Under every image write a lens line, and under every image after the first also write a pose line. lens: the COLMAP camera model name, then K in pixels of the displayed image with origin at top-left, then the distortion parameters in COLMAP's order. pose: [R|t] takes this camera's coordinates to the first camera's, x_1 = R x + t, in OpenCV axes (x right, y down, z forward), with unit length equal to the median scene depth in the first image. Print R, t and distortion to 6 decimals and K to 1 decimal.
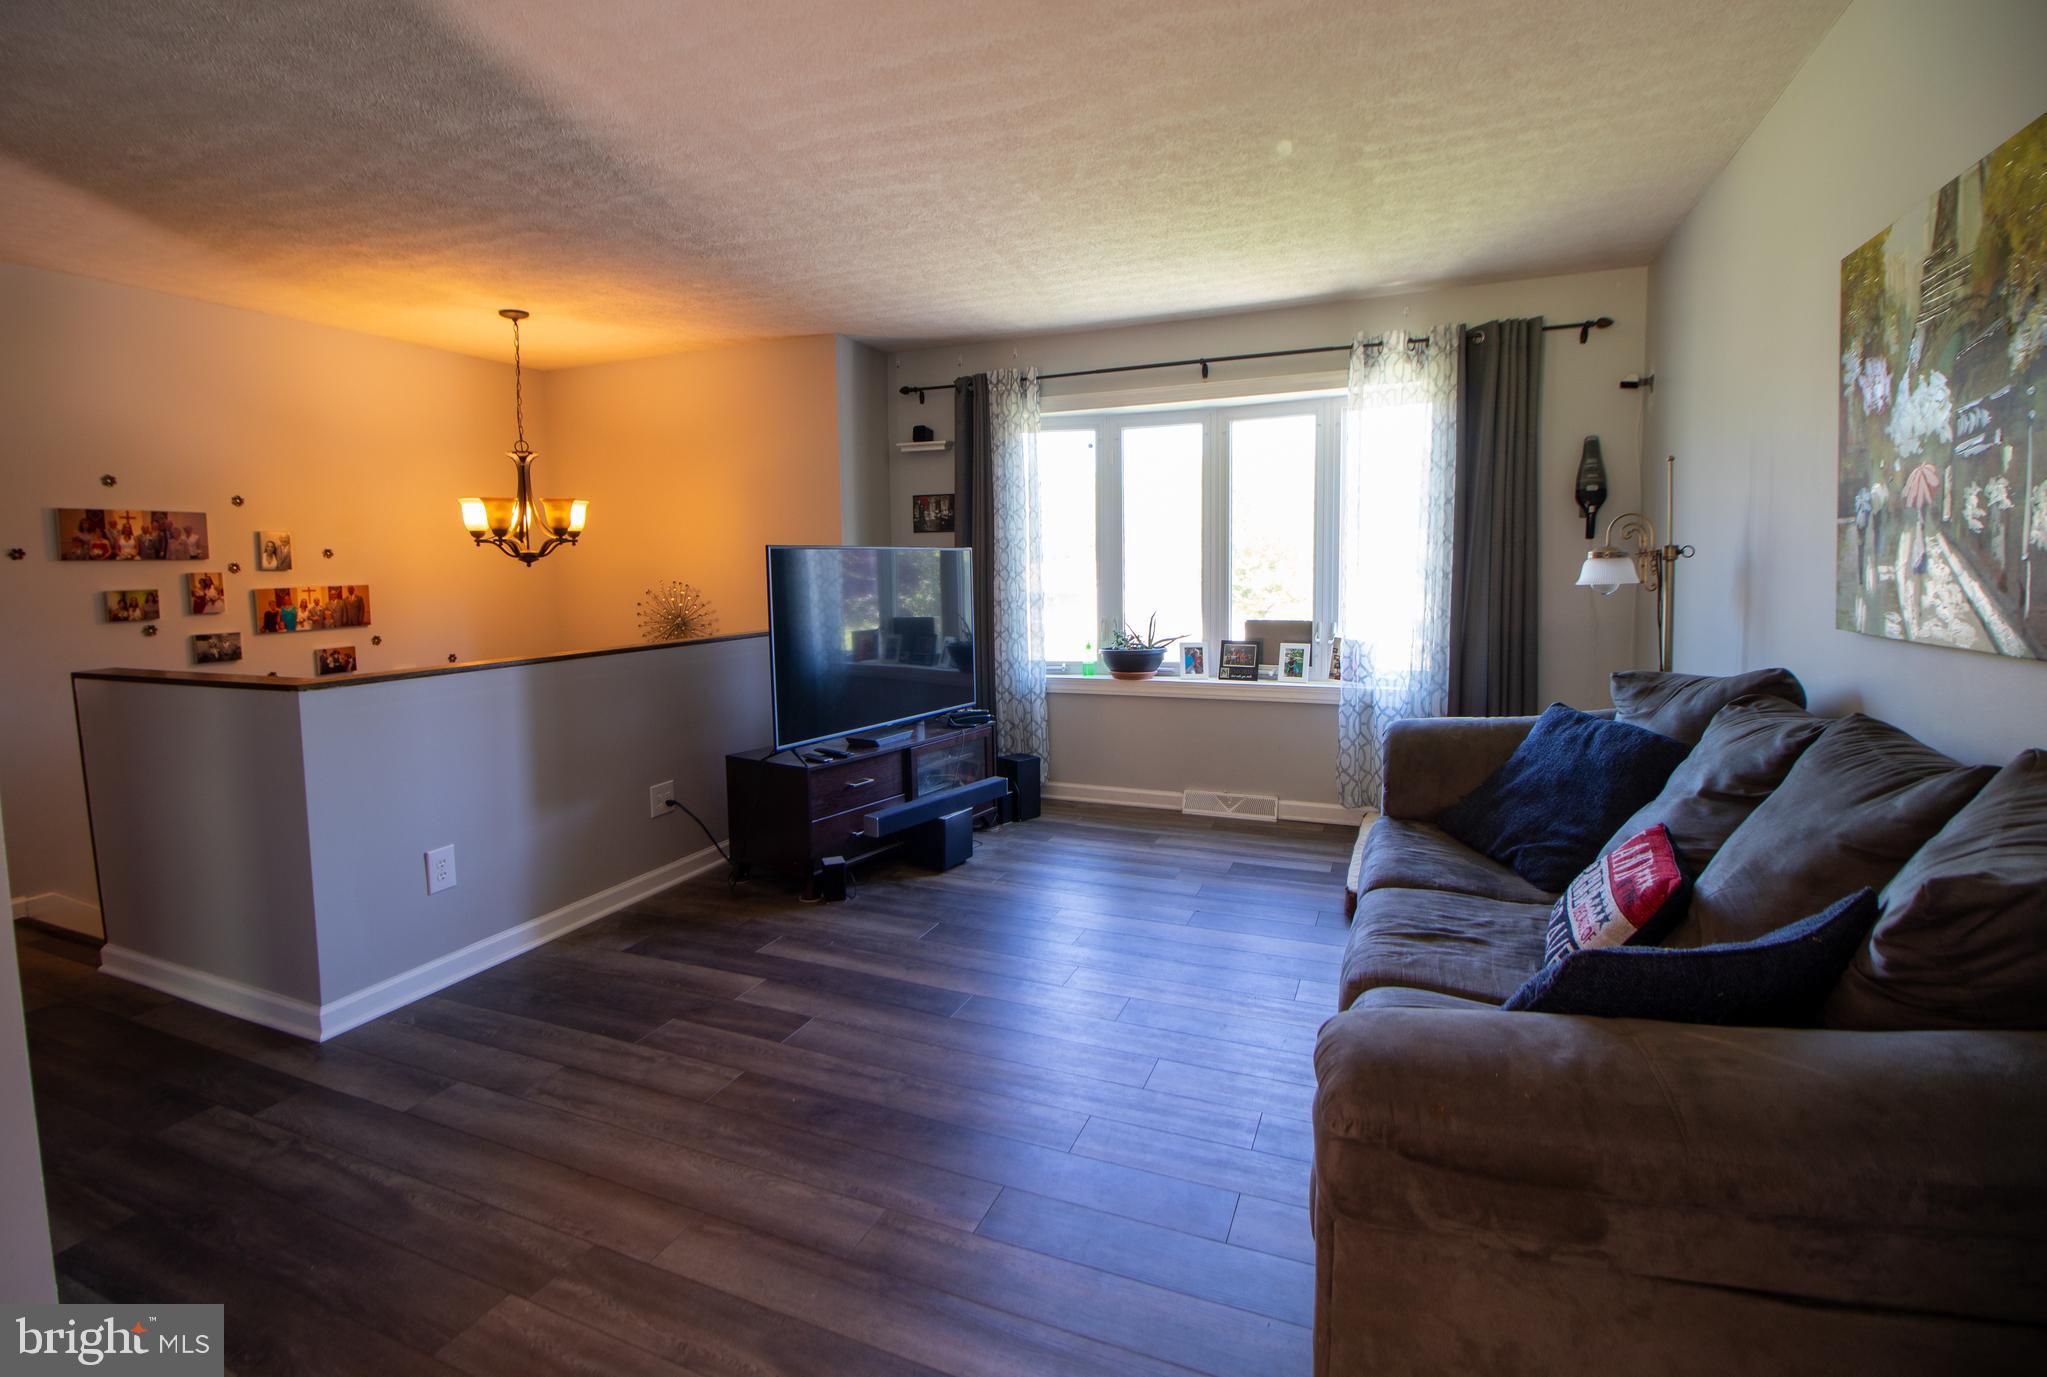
lens RADIAL K [[923.5, 0, 1017.2], [0, 923.5, 639.1], [0, 0, 1]] dist [0.001725, -0.000003]
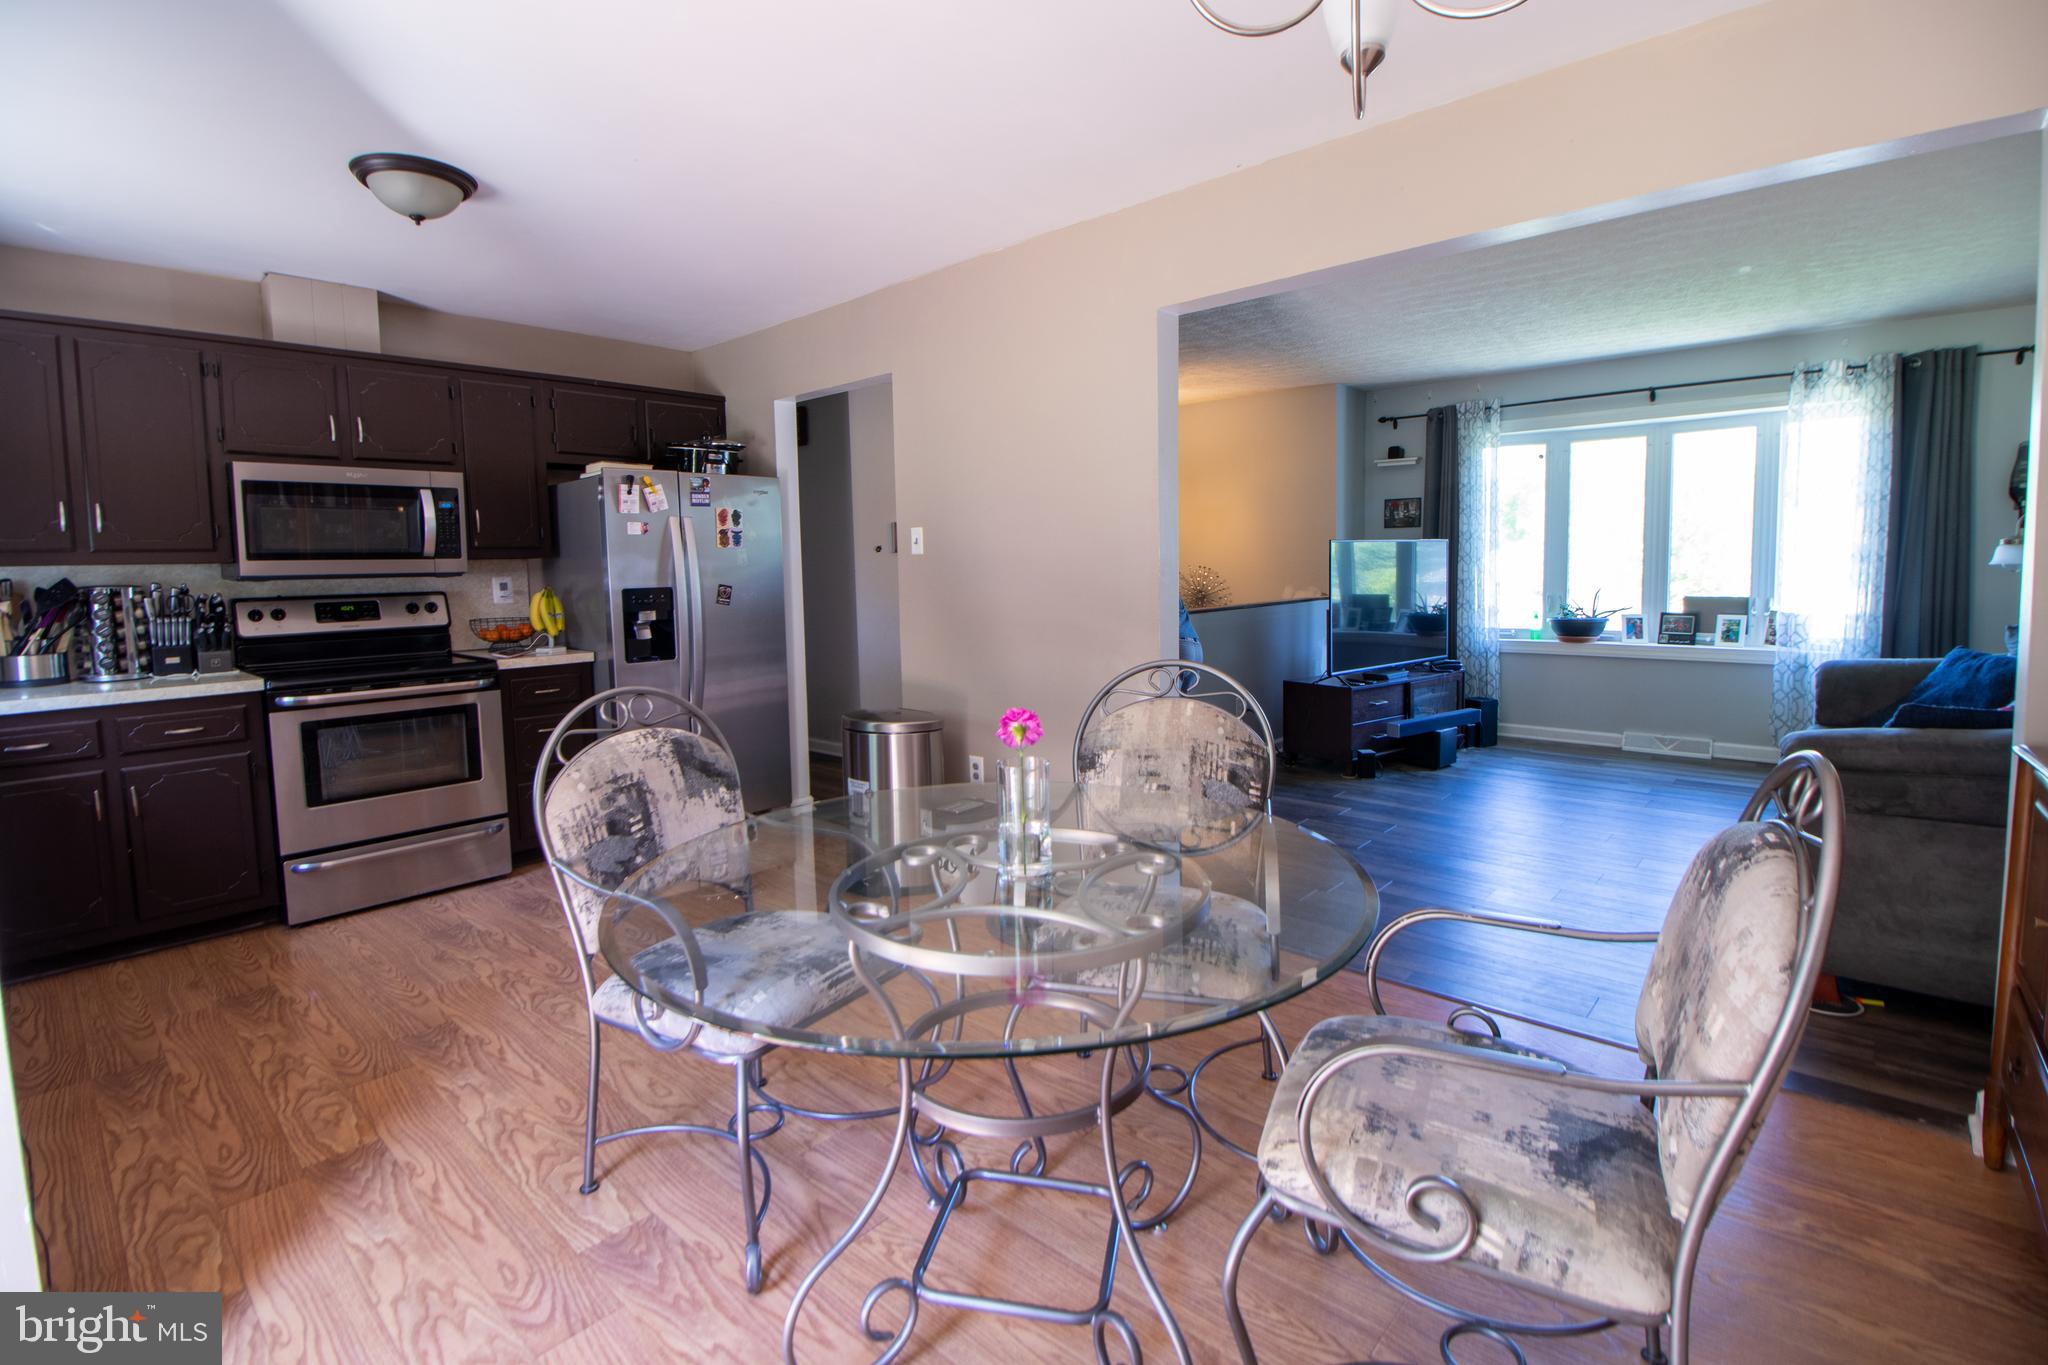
lens RADIAL K [[943.0, 0, 1015.7], [0, 943.0, 634.4], [0, 0, 1]] dist [-0.002024, -0.012112]
pose [[0.944991, 0.021218, -0.326407, -0.198161], [-0.020026, 0.999775, 0.007012, 0.042574], [0.326482, -0.000089, 0.945203, -0.504811]]
